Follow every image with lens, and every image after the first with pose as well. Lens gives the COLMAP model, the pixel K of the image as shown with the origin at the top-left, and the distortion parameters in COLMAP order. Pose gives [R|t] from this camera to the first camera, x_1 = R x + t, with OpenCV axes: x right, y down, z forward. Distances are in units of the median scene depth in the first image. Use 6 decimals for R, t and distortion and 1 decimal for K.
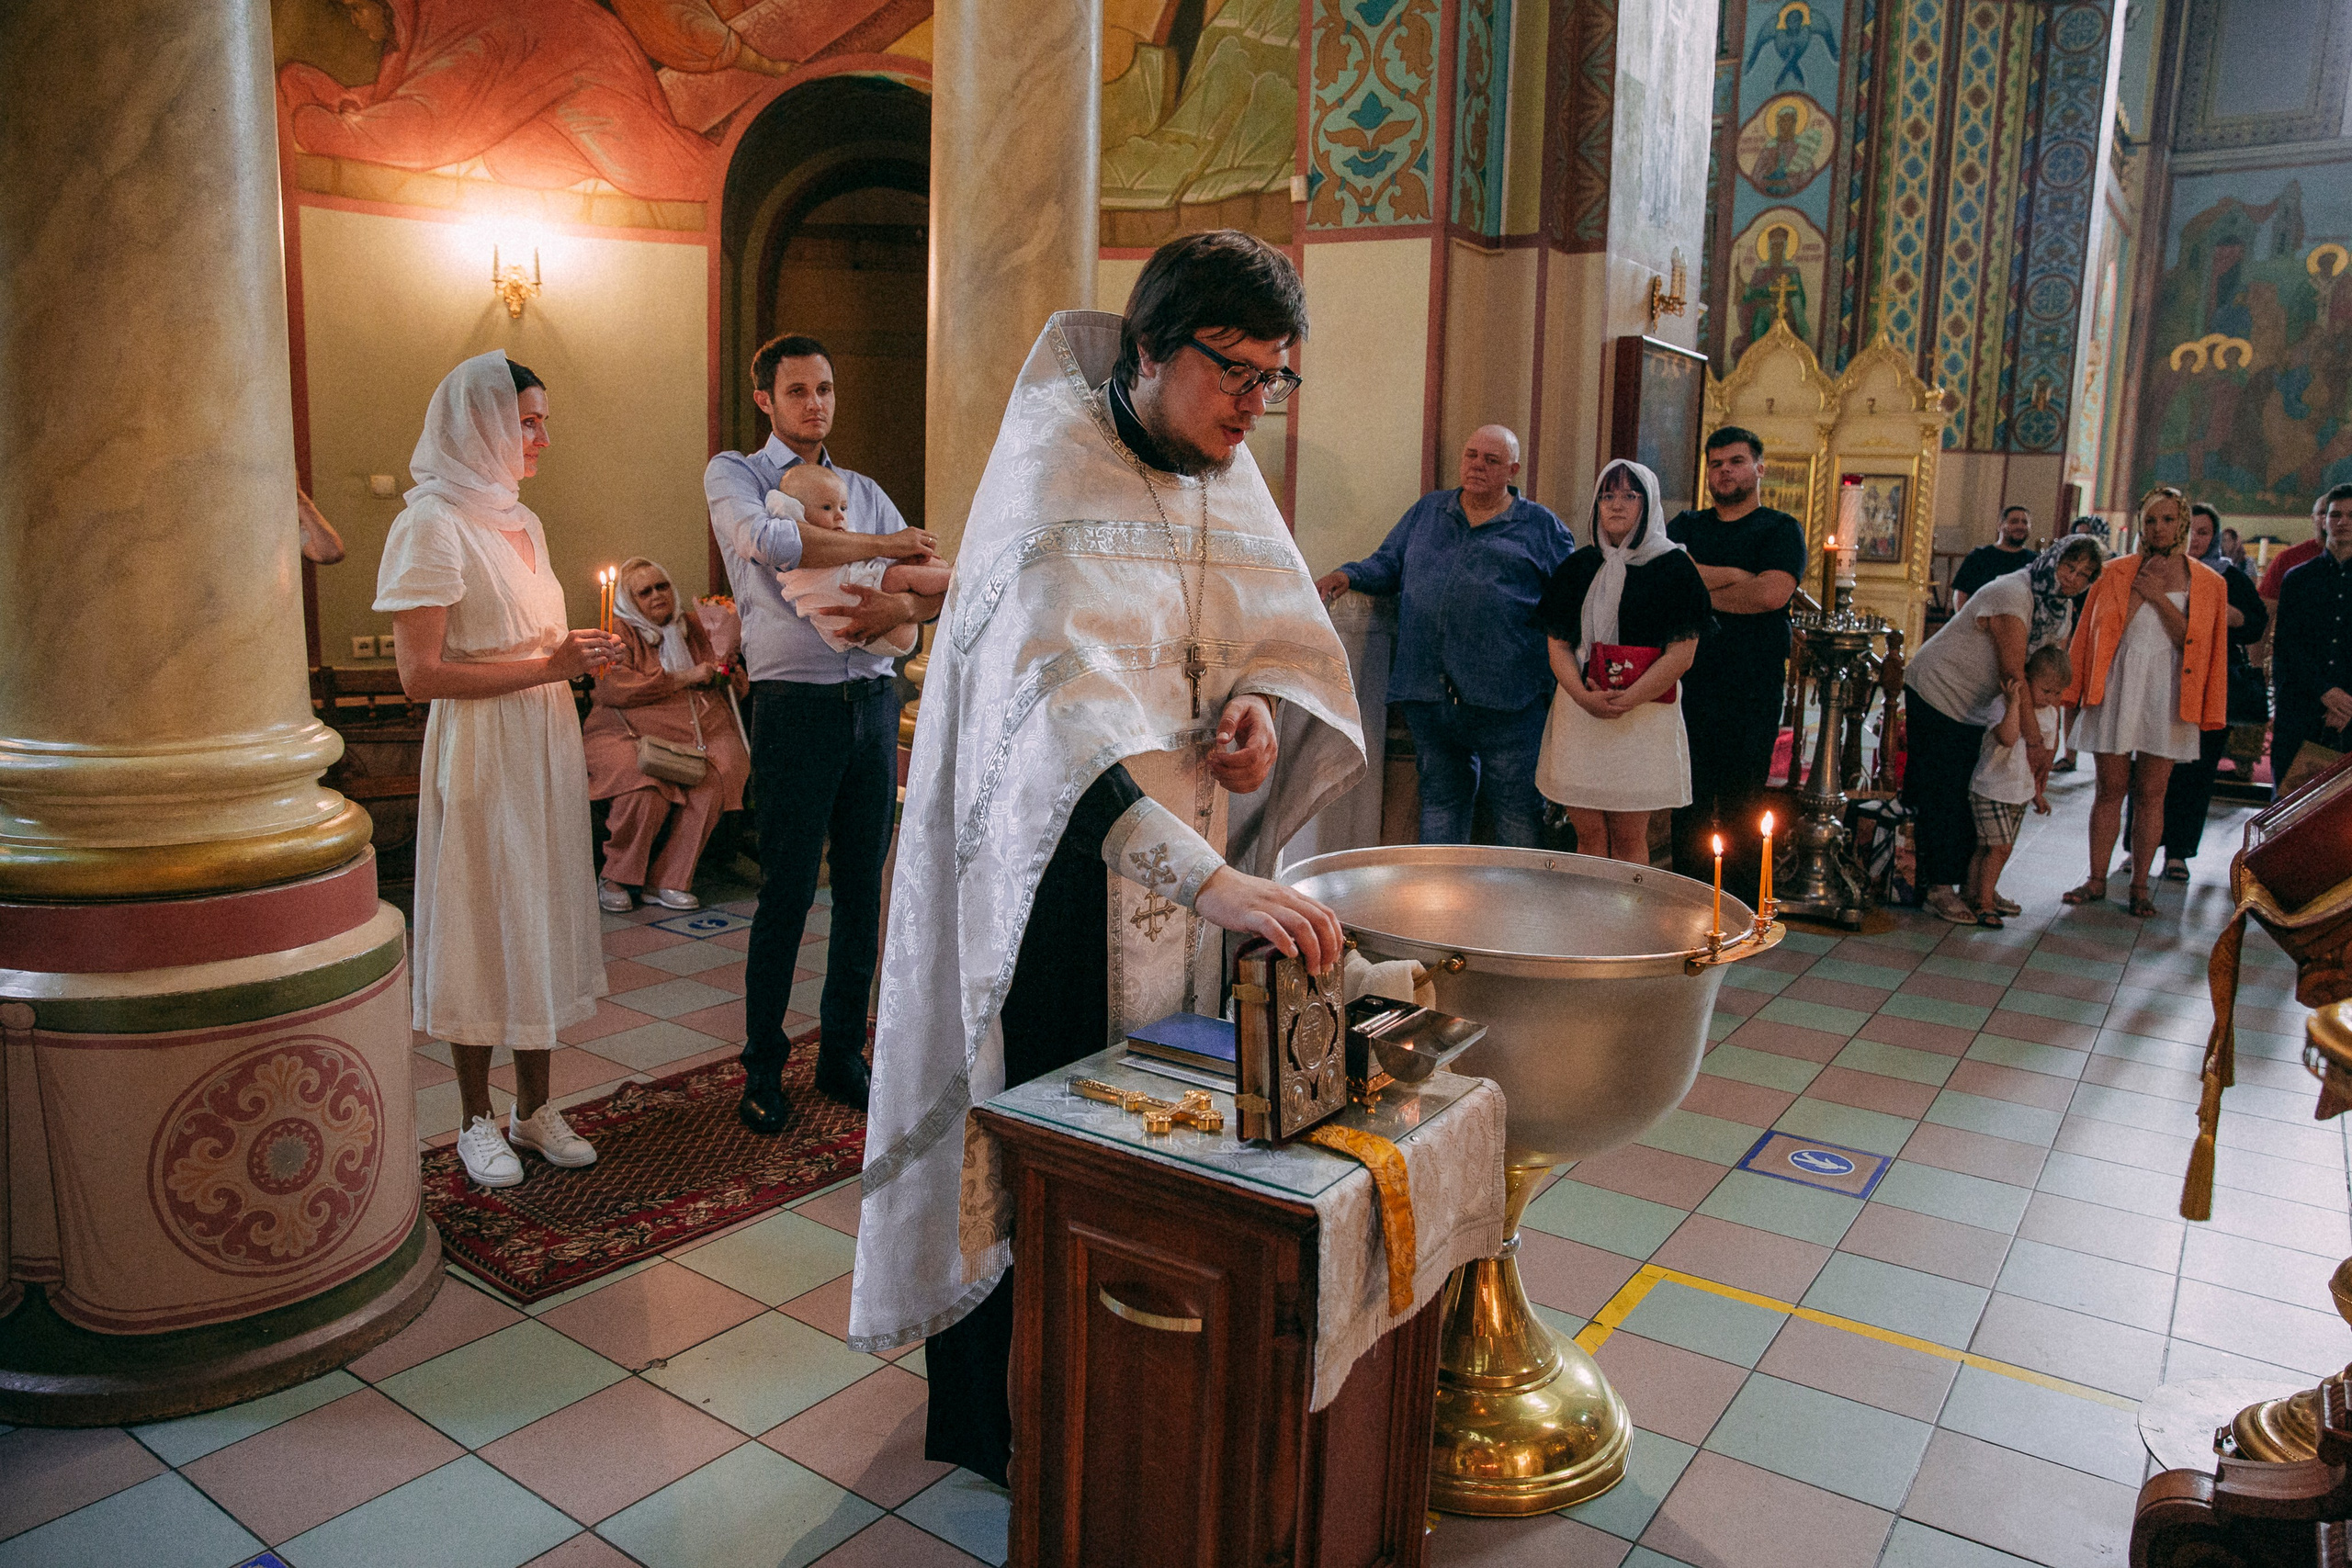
lens RADIAL K [[1683.6, 0, 1197.9], [0, 1683.6, 784.3], [0, 0, 1]] dist [-0.099584, 0.077733]
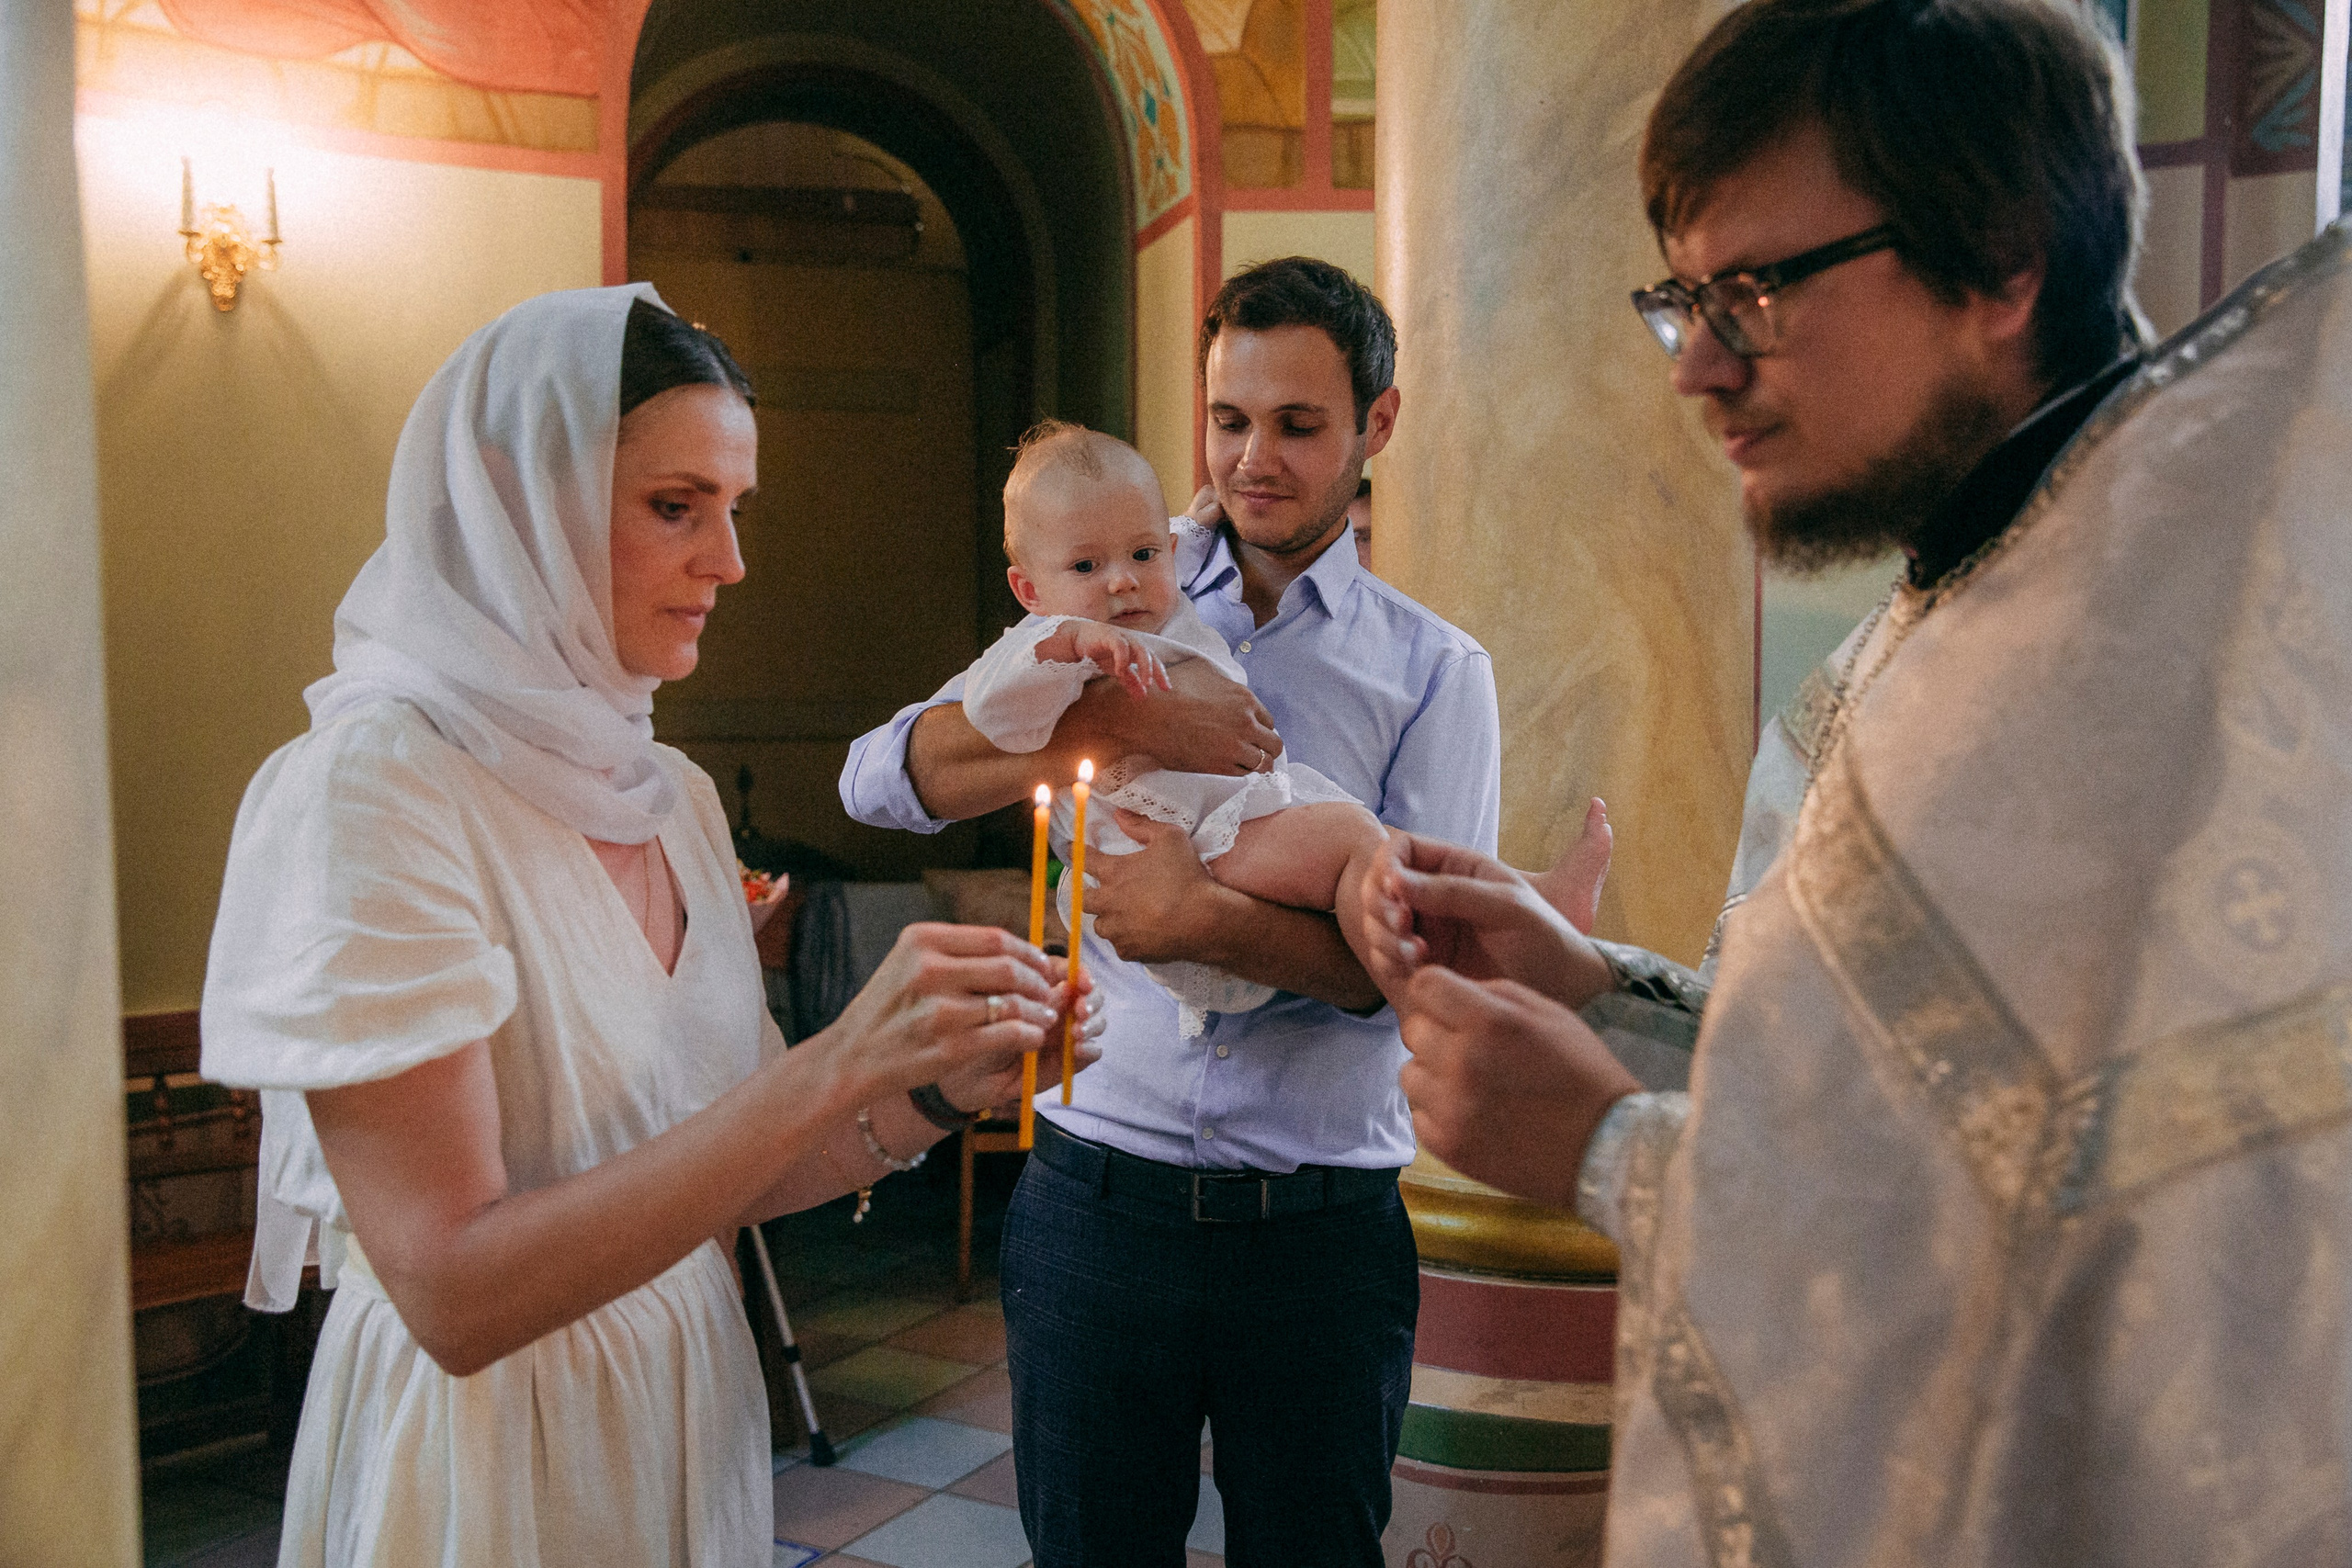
lens RADIAL K [[2392.0, 0, 1201.5], [0, 2392.0, 789.8], [0, 0, 1]] dist [0.073115, 0.000000]
pose [[0.997068, -0.026461, 0.071793, -0.198732], [0.033651, 0.994330, -0.100869, -0.060965], [-0.068717, 0.102989, 0.992306, 0.299607]]
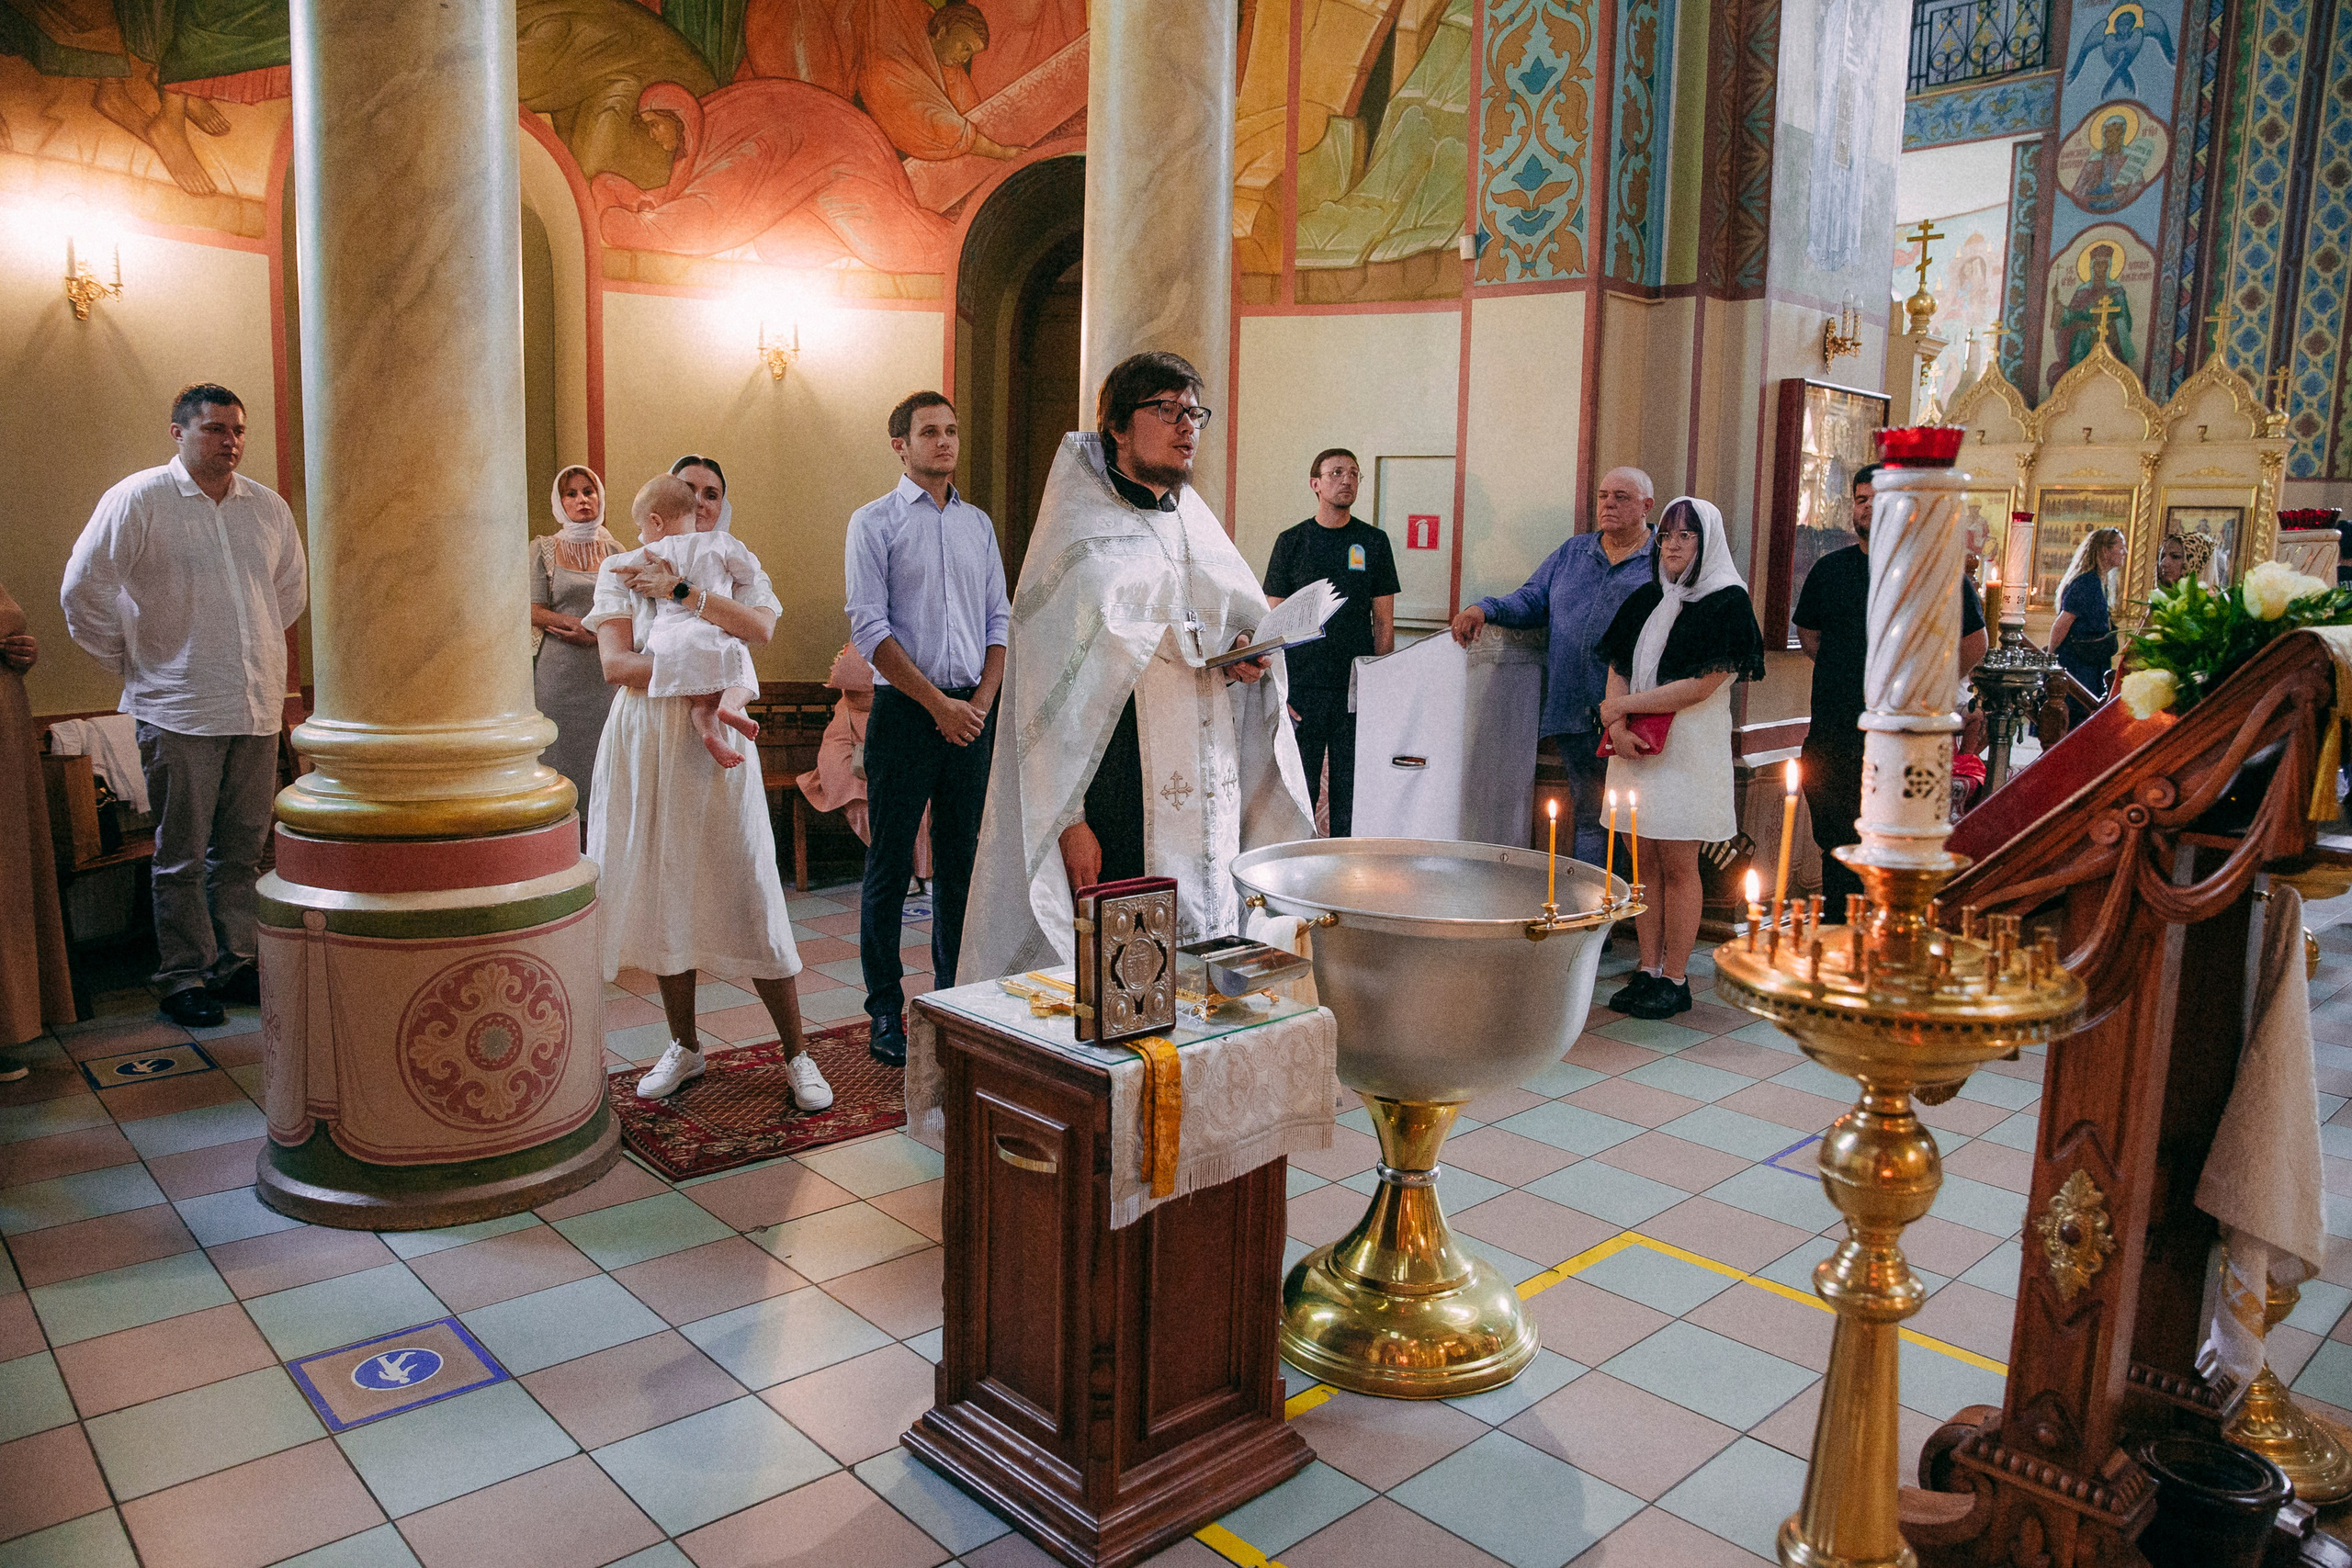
lens RADIAL K [[1683.6, 0, 1137.9], [0, 1683.6, 777.5], [0, 0, 1]] dist [-0.099584, 0.077733]
pose [[0.976781, 0.026826, -0.212552, 0.097717], [-0.031918, 0.999279, -0.020564, 0.011478], [0.211847, 0.026871, 0.976933, -0.084383]]
